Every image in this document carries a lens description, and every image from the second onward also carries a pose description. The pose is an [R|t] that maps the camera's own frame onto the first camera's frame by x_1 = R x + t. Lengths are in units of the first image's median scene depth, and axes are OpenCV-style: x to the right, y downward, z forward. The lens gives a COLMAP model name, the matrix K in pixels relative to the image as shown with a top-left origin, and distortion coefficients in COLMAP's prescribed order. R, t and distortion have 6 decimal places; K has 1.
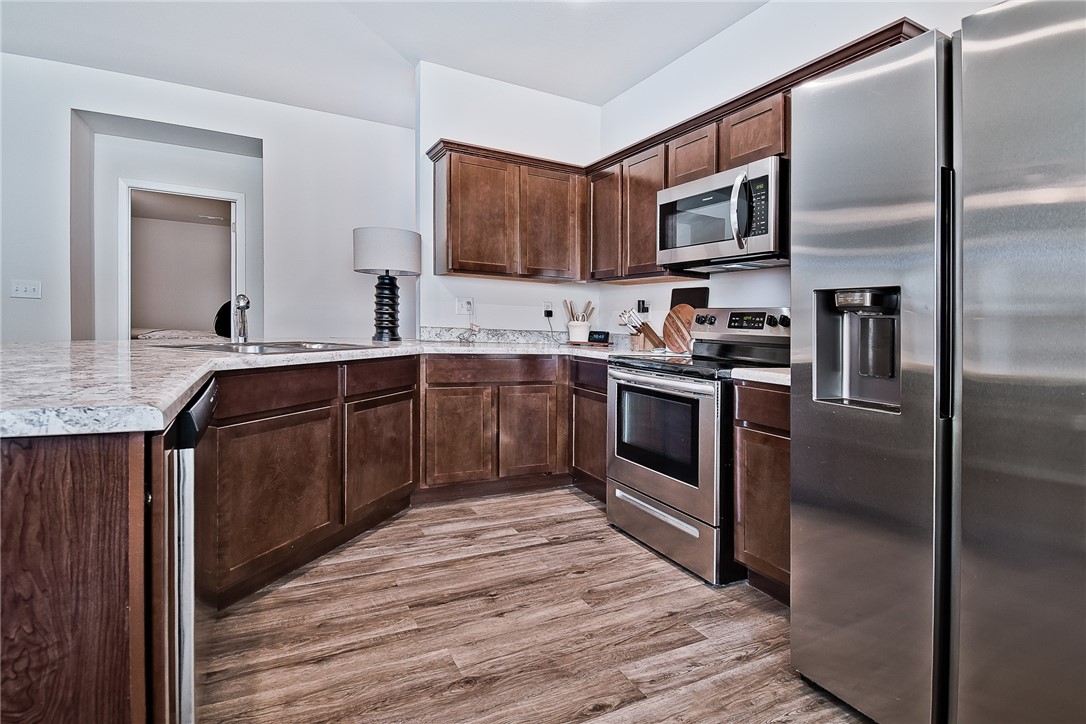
lens RADIAL K [[540.6, 0, 541.5], [0, 540.6, 354.2], [0, 0, 1]] dist [-0.002299, -0.000530]
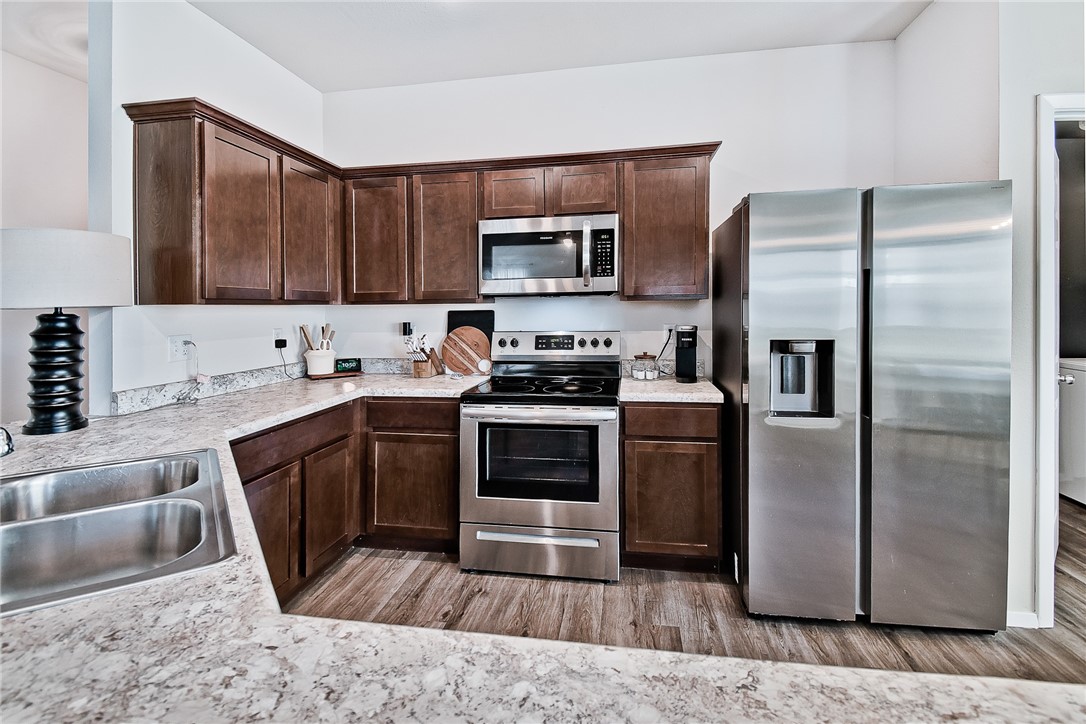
lens RADIAL K [[521.5, 0, 512.9], [0, 521.5, 330.5], [0, 0, 1]] dist [0.018862, -0.000386]
pose [[0.601533, -0.087373, 0.794055, -0.484050], [0.079453, 0.995616, 0.049363, -0.132161], [-0.794887, 0.033397, 0.605838, 0.352811]]
